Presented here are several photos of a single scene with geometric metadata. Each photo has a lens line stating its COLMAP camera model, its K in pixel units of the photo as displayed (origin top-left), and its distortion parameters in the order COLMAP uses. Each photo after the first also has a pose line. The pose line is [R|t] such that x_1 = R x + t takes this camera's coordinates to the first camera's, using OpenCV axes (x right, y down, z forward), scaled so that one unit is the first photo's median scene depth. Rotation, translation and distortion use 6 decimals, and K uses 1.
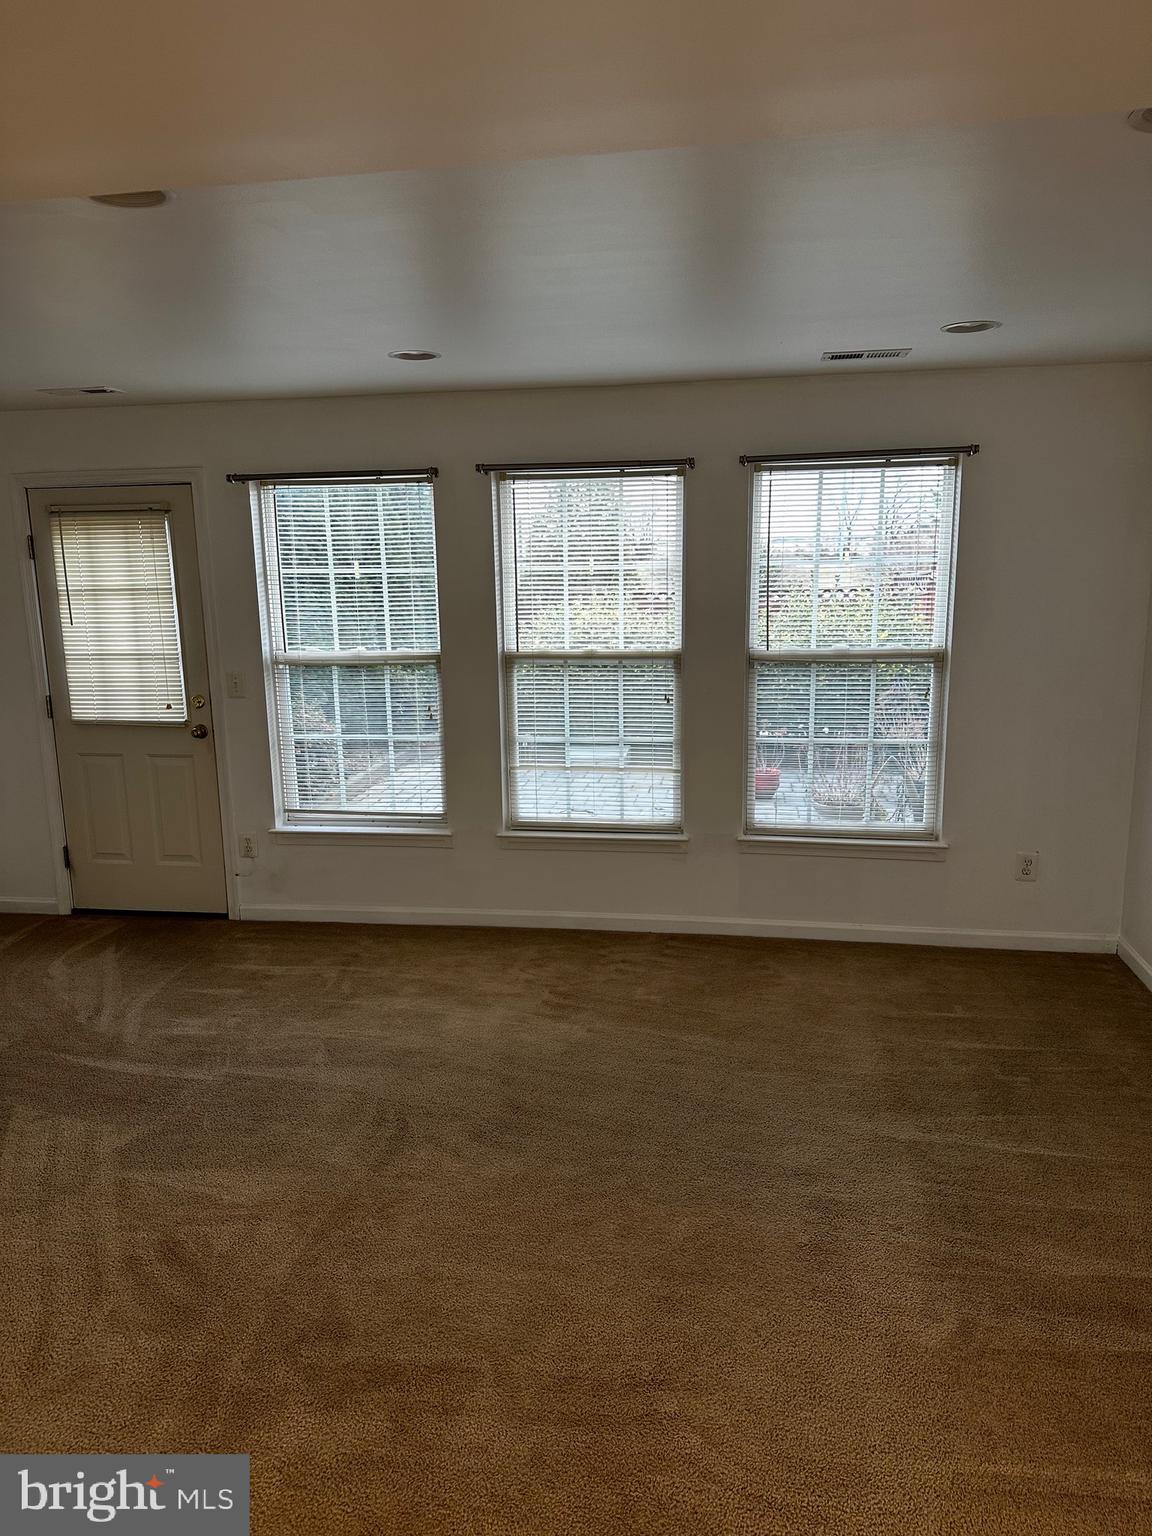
lens RADIAL K [[1072.0, 0, 589.9], [0, 1072.0, 769.6], [0, 0, 1]] dist [0.017562, -0.024455]
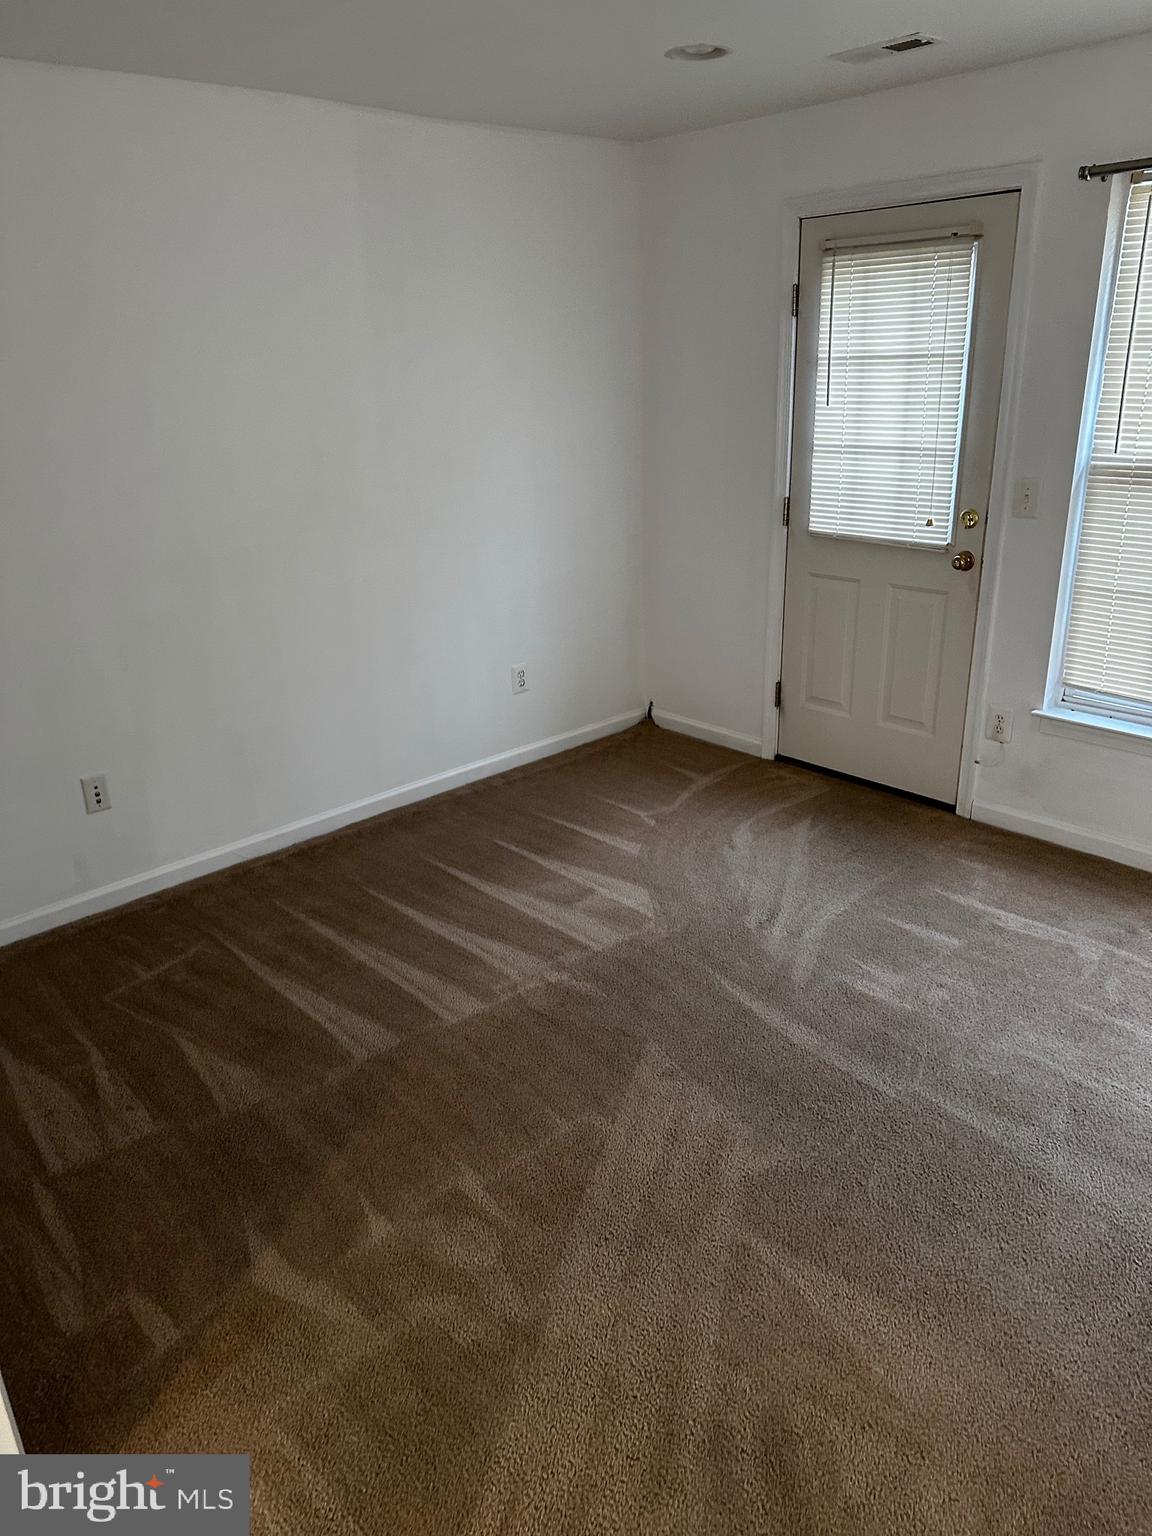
lens RADIAL K [[1072.0, 0, 571.3], [0, 1072.0, 766.3], [0, 0, 1]] dist [0.017562, -0.024455]
pose [[0.771913, 0.221721, -0.595810, -0.105157], [-0.105853, 0.968953, 0.223441, -0.035996], [0.626853, -0.109409, 0.771417, 0.258801]]
